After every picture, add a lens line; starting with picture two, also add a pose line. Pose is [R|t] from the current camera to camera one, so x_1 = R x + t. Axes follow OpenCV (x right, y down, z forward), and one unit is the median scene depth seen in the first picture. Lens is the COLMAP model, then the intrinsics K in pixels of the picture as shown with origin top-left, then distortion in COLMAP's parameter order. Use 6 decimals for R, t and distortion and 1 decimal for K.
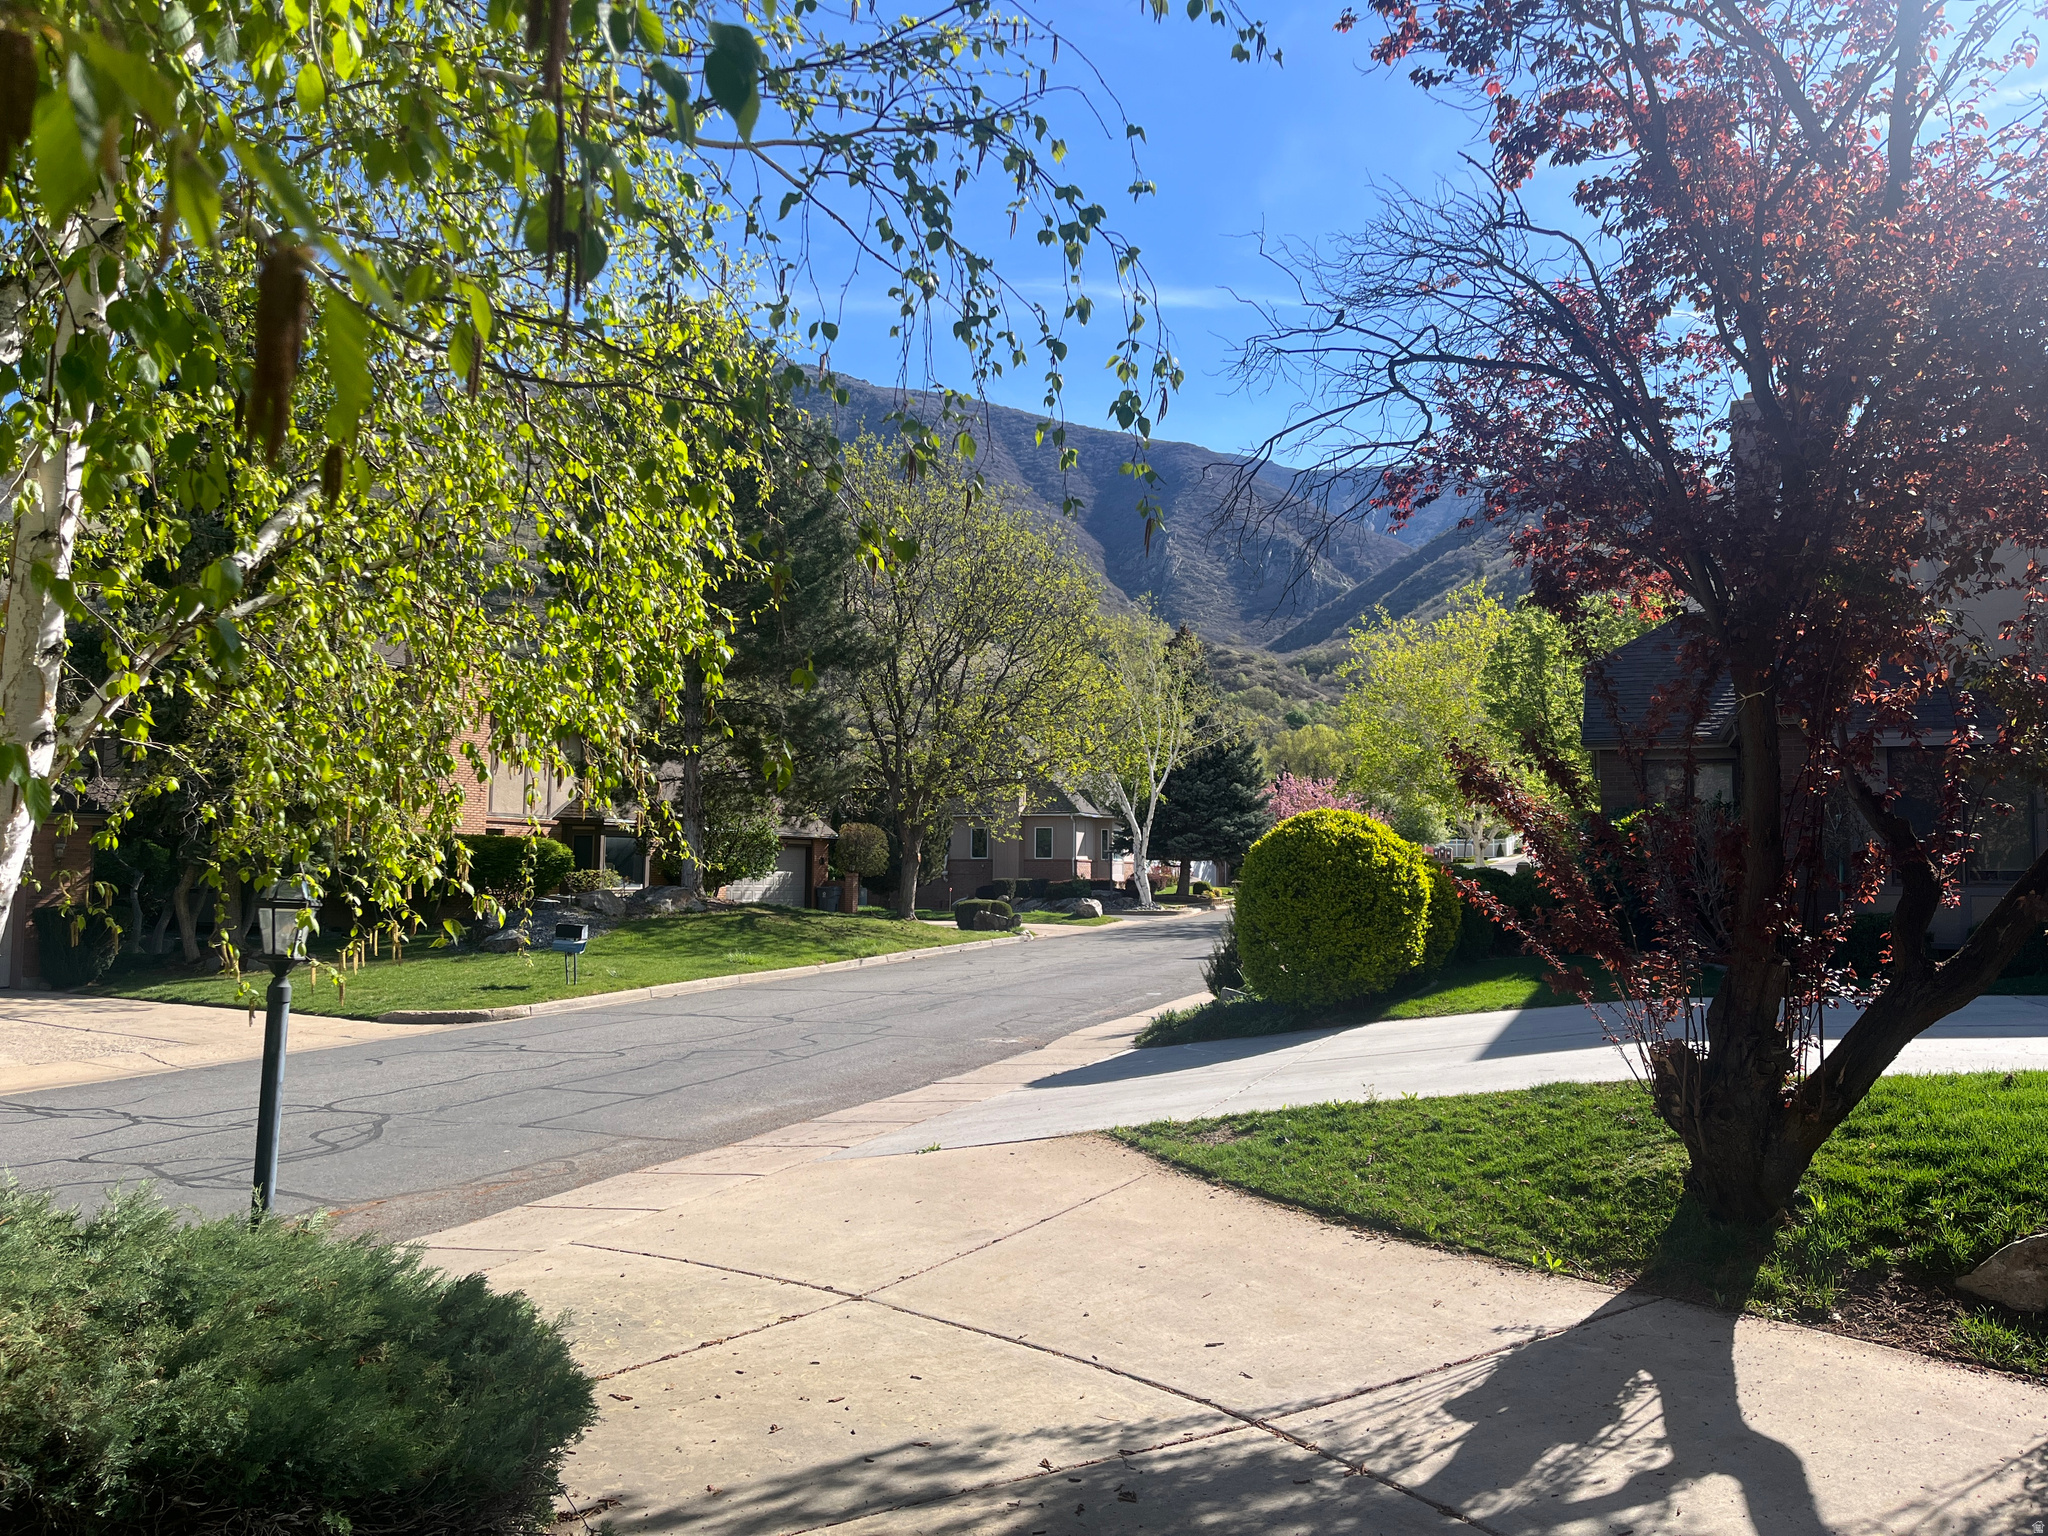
lens RADIAL K [[1553.4, 0, 1014.5], [0, 1553.4, 760.9], [0, 0, 1]] dist [0.028437, -0.031825]
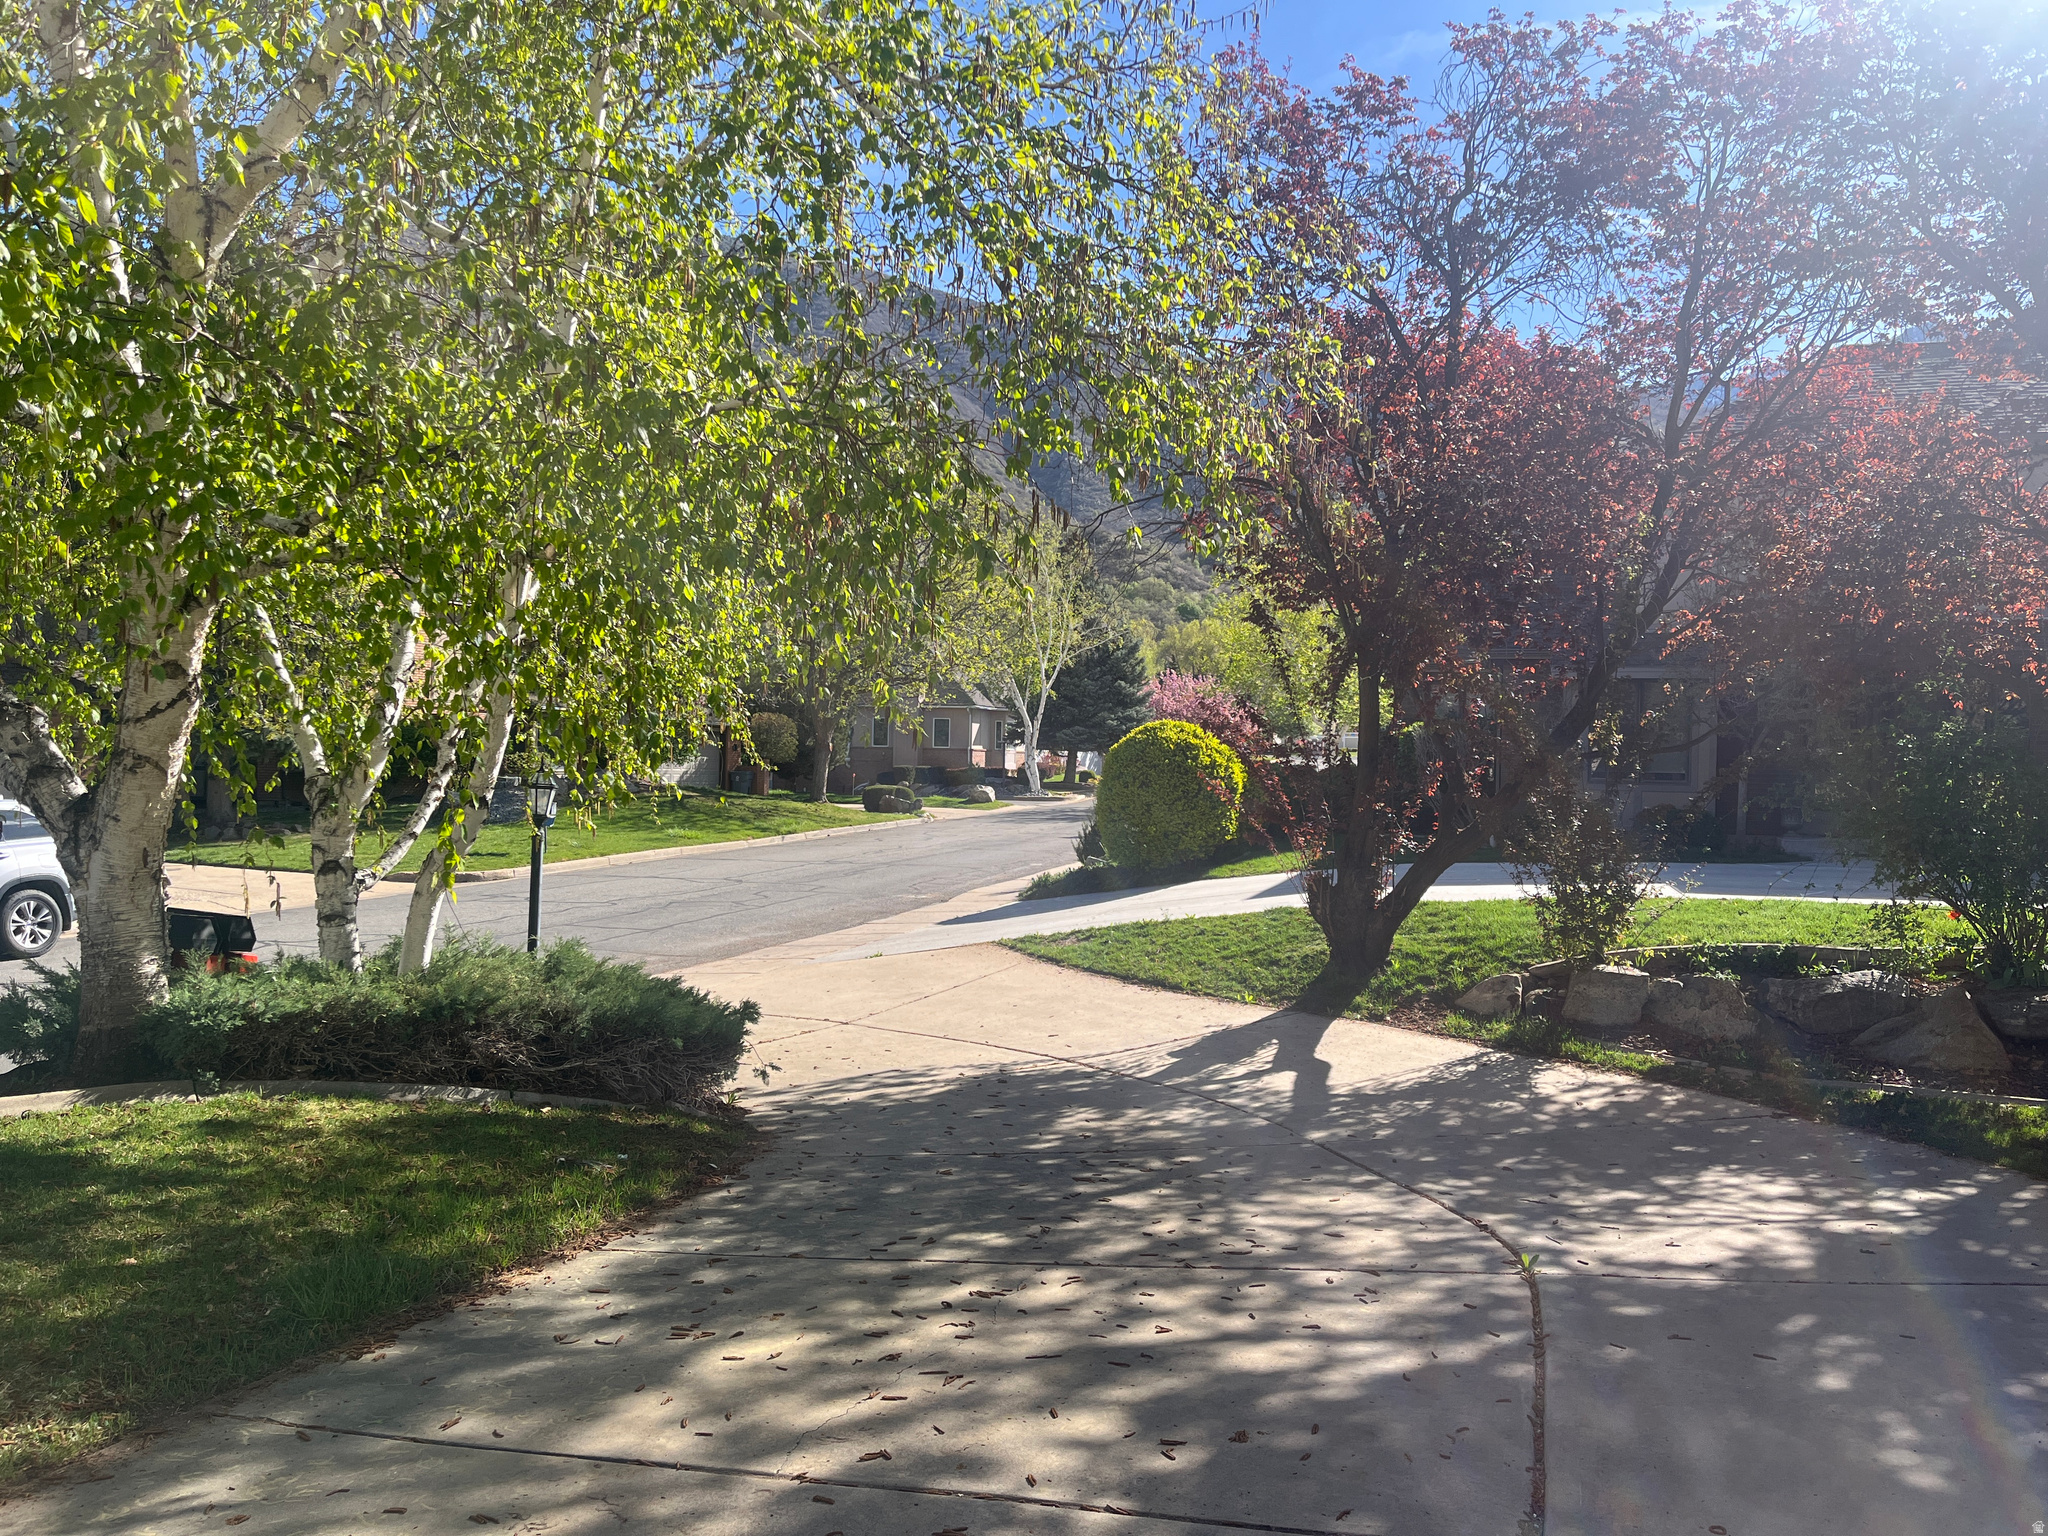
lens RADIAL K [[1553.4, 0, 1026.0], [0, 1553.4, 771.8], [0, 0, 1]] dist [0.028437, -0.031825]
pose [[0.997042, 0.012785, 0.075785, -0.008123], [-0.018839, 0.996640, 0.079714, -0.013609], [-0.074511, -0.080906, 0.993933, -0.143227]]
